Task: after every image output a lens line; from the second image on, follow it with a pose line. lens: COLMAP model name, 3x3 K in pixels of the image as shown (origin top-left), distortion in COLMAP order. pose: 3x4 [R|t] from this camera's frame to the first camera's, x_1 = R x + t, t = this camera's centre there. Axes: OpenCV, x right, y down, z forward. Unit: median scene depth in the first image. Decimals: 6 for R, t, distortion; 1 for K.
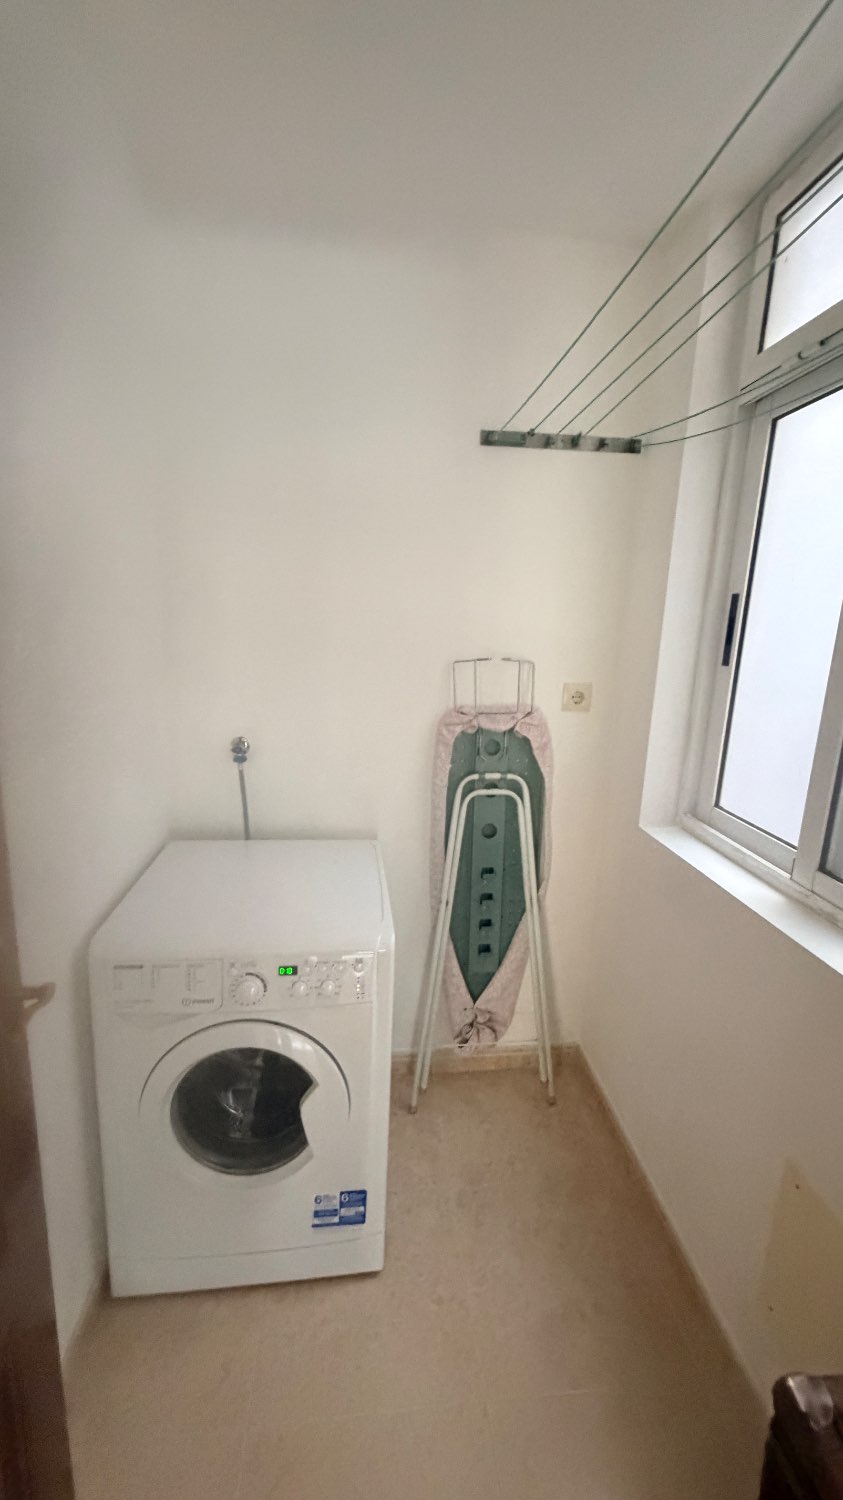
lens RADIAL K [[596.6, 0, 421.2], [0, 596.6, 748.1], [0, 0, 1]] dist [0.005895, 0.000067]
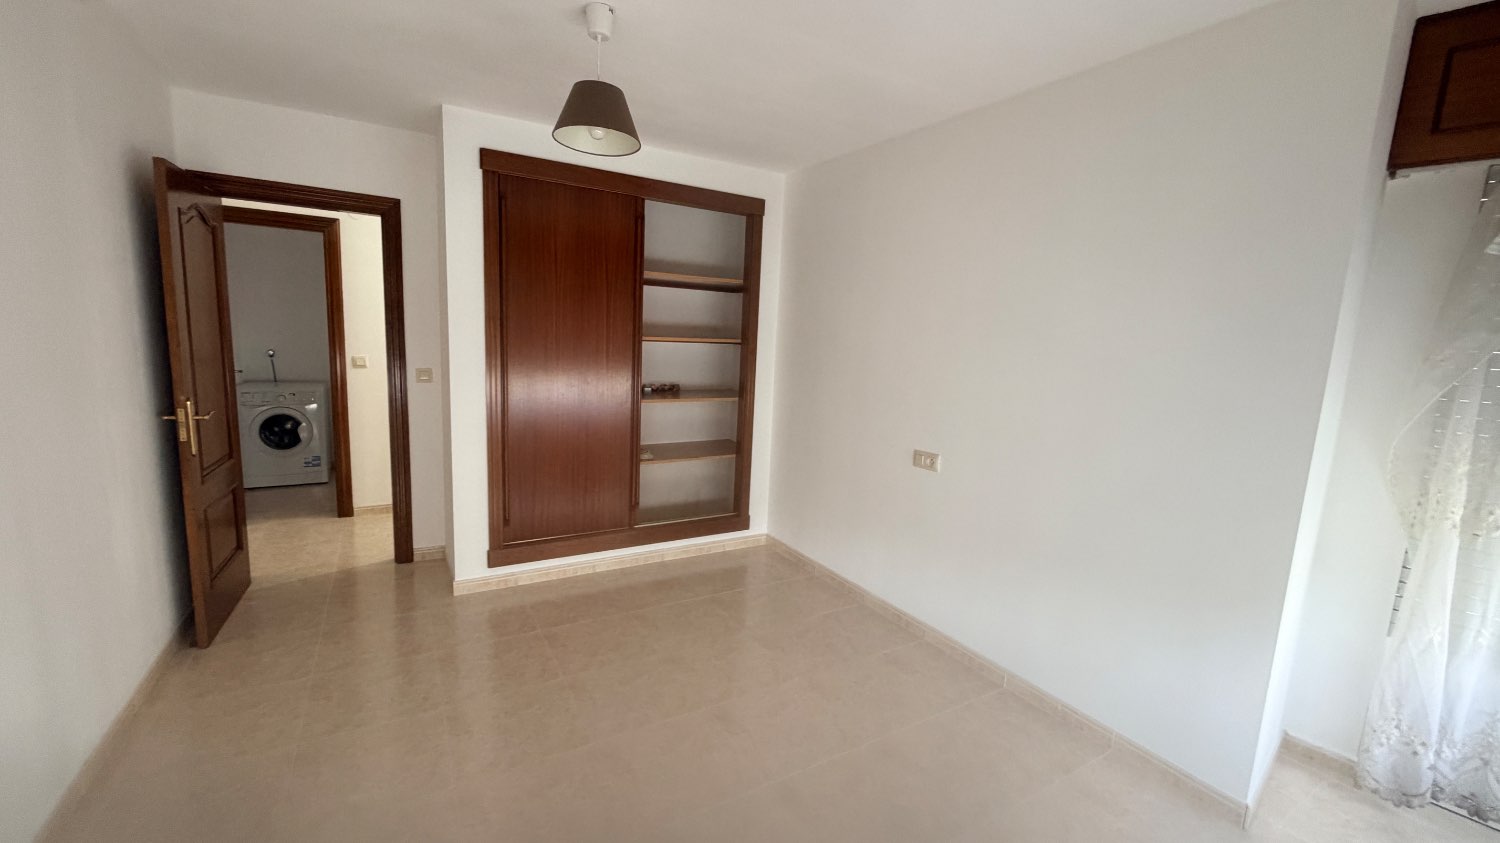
lens RADIAL K [[596.6, 0, 751.2], [0, 596.6, 421.3], [0, 0, 1]] dist [0.005895, 0.000067]
pose [[0.914123, -0.057711, 0.401309, 0.912875], [0.075562, 0.996726, -0.028782, 0.830765], [-0.398334, 0.056634, 0.915490, -3.657901]]
